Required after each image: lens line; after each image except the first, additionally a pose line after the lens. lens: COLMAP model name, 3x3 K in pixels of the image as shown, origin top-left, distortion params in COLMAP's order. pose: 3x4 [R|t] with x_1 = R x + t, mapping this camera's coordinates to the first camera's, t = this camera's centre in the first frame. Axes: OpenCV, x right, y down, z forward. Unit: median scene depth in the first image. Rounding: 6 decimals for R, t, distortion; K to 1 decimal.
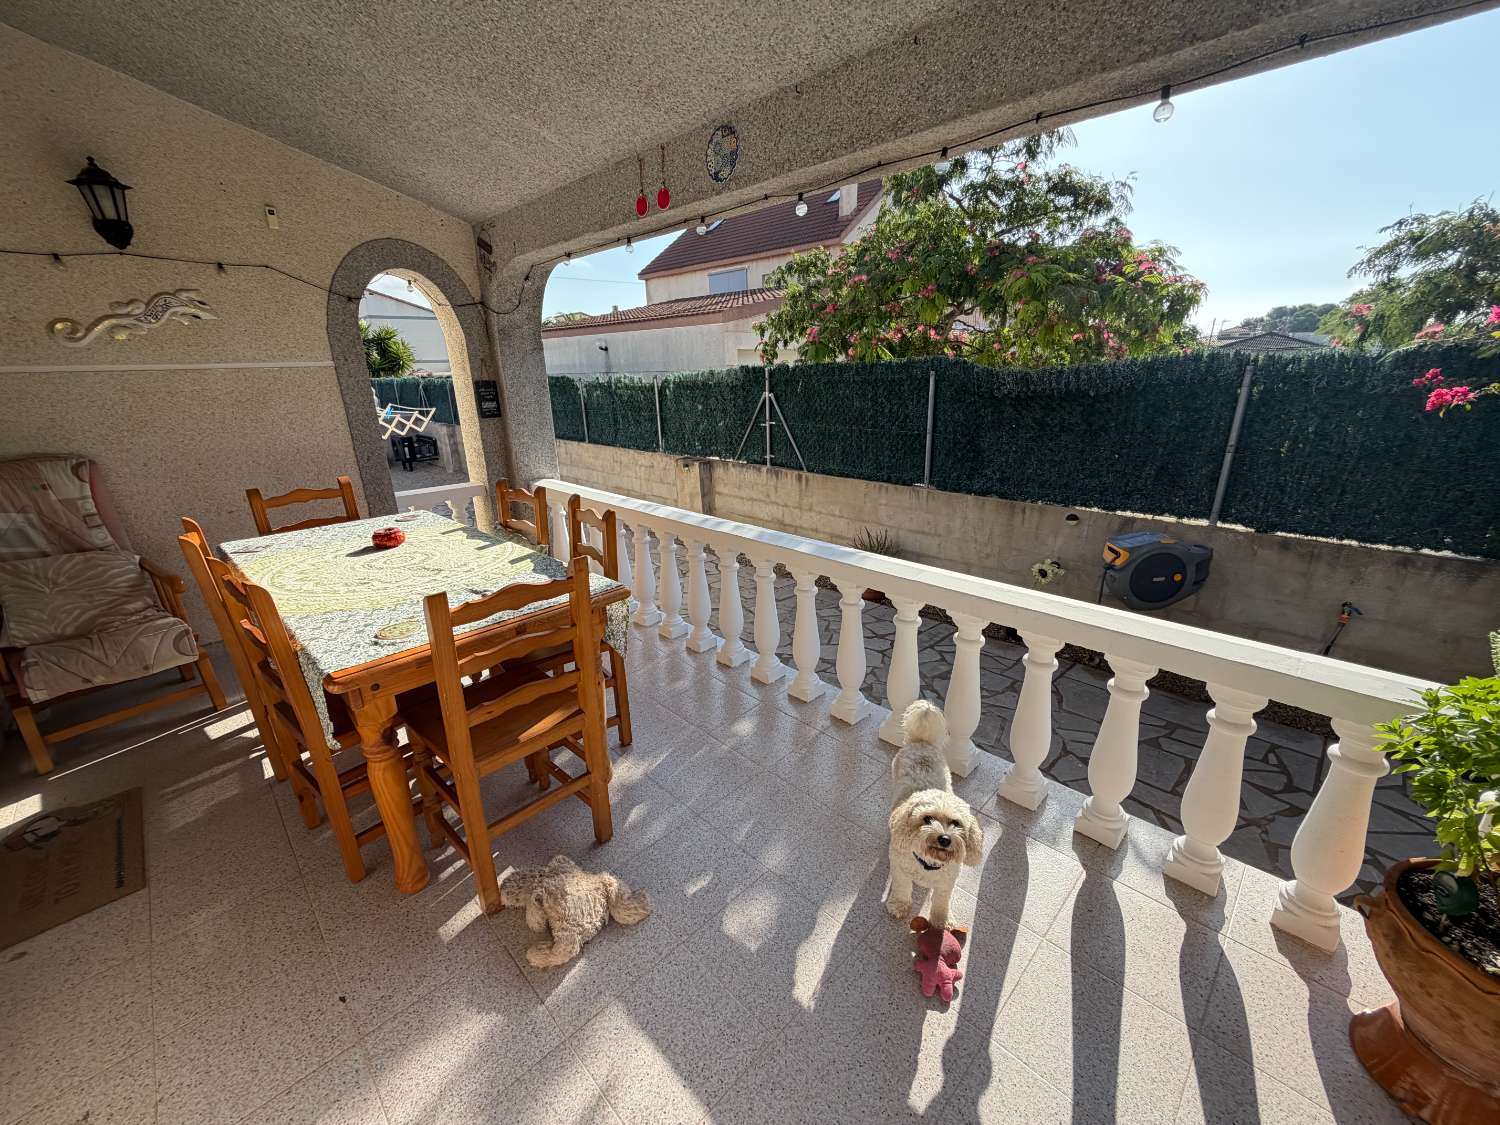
lens RADIAL K [[594.5, 0, 746.4], [0, 594.5, 561.7], [0, 0, 1]] dist [-0.001301, -0.000658]
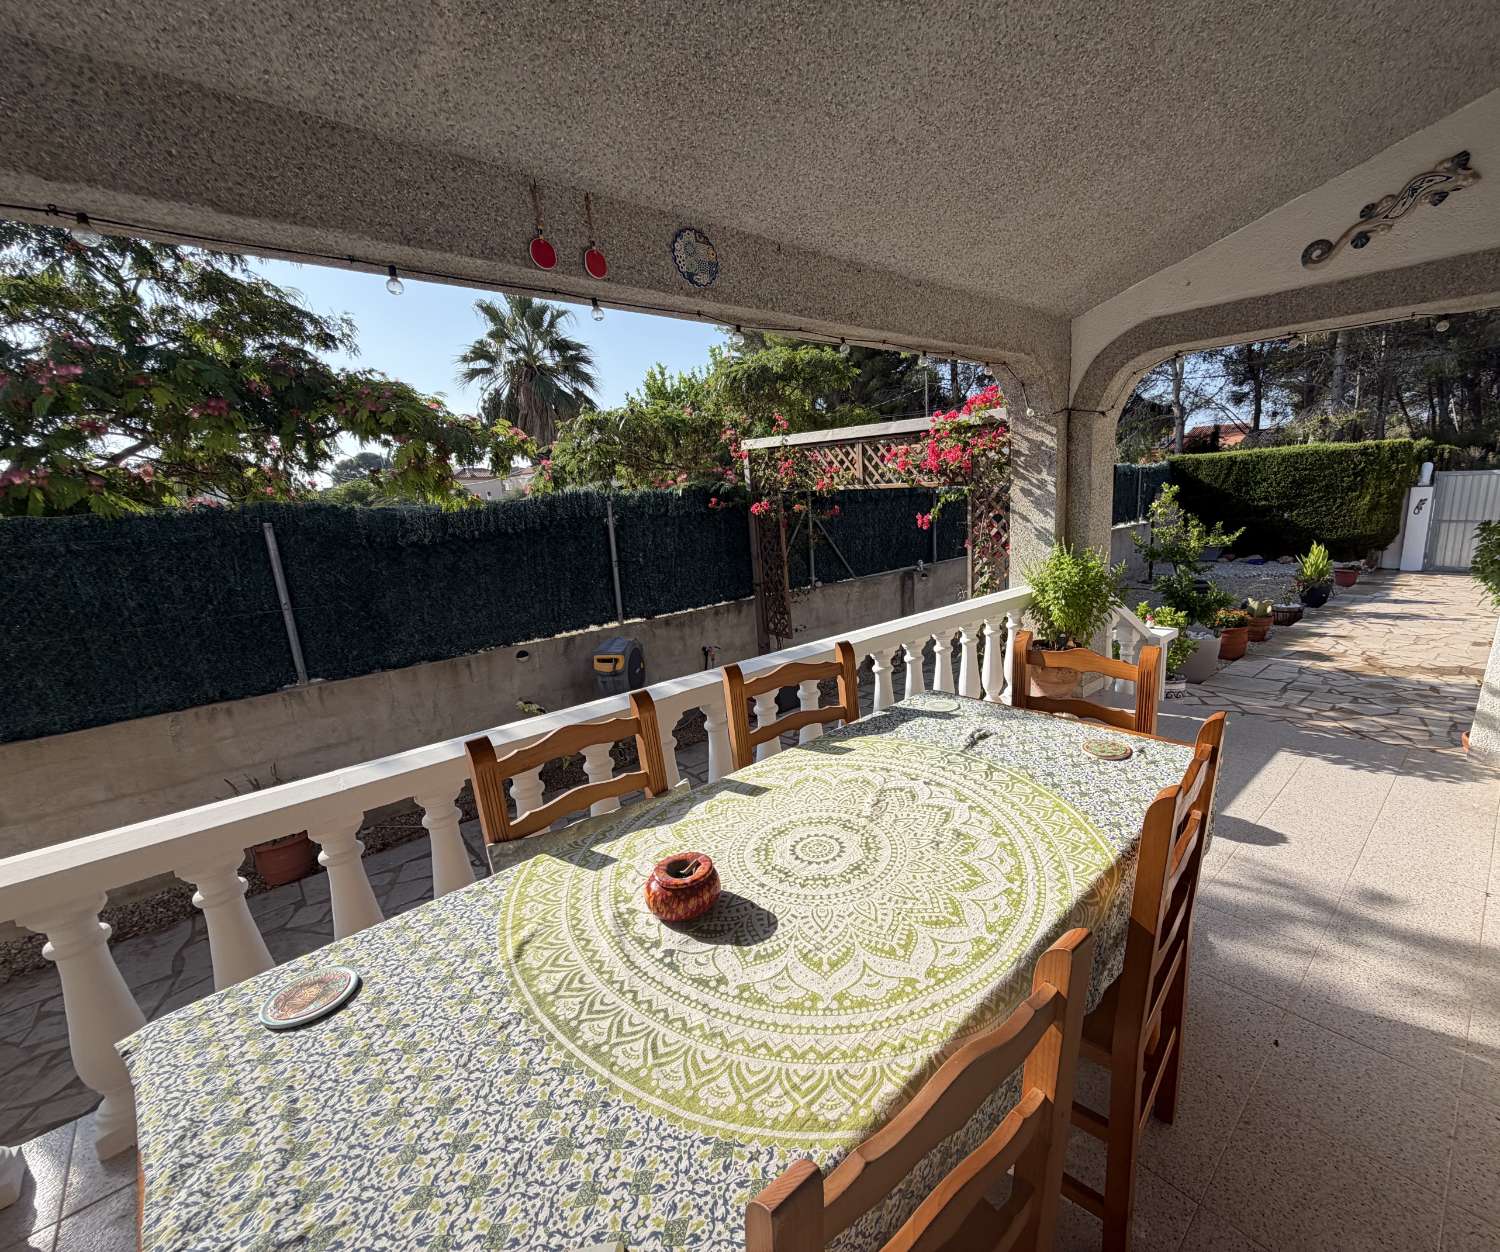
lens RADIAL K [[664.5, 0, 822.4], [0, 664.5, 626.4], [0, 0, 1]] dist [-0.001847, -0.000407]
pose [[0.024327, -0.187973, 0.981873, -0.594237], [0.356432, 0.919248, 0.167152, -0.142058], [-0.934004, 0.345905, 0.089362, 0.484367]]
